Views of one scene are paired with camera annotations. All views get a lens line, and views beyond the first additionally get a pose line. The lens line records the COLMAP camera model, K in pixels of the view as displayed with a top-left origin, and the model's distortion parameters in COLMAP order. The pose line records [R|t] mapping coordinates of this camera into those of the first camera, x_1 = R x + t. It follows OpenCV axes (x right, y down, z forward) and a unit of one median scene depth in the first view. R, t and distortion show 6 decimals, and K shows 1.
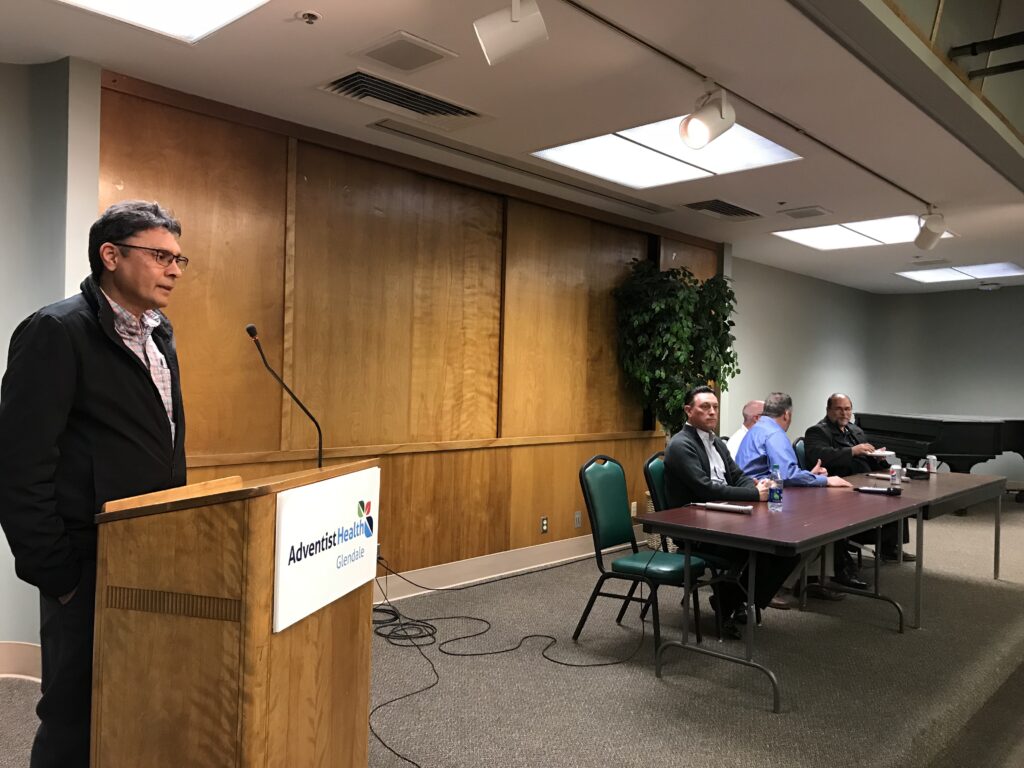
lens RADIAL K [[834.8, 0, 482.4], [0, 834.8, 376.0], [0, 0, 1]] dist [0.044256, -0.075470]
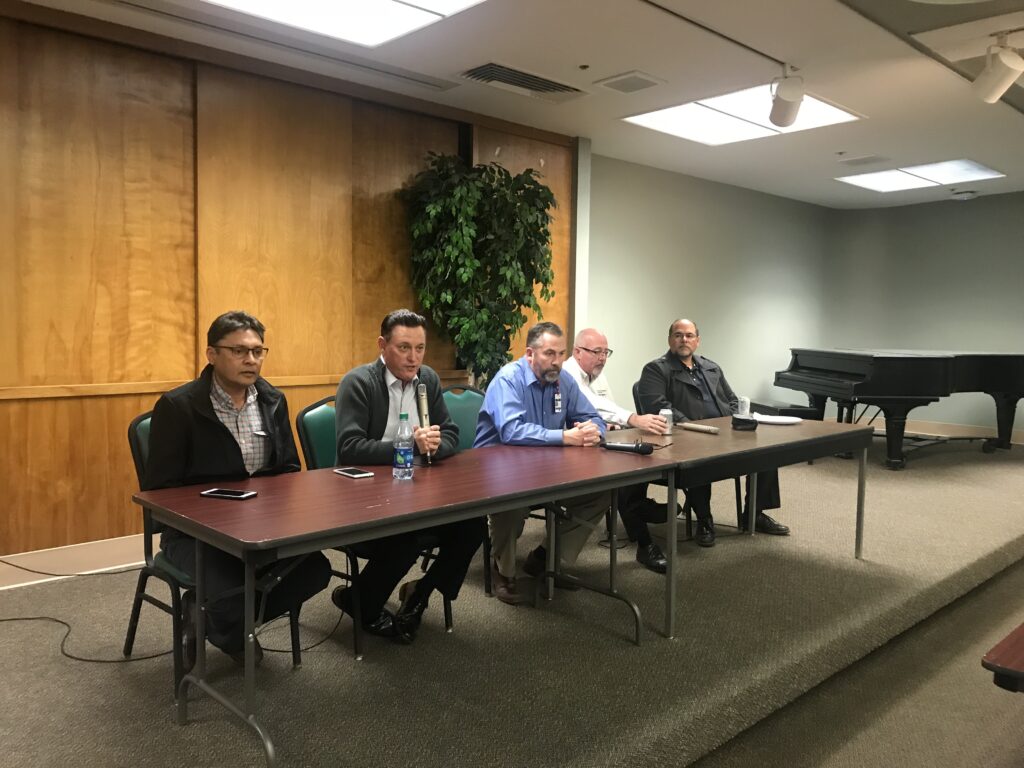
lens RADIAL K [[834.8, 0, 501.9], [0, 834.8, 379.5], [0, 0, 1]] dist [0.044256, -0.075470]
pose [[0.998422, -0.005723, -0.055867, 0.349303], [0.009652, 0.997478, 0.070311, 0.022388], [0.055323, -0.070739, 0.995959, 0.240731]]
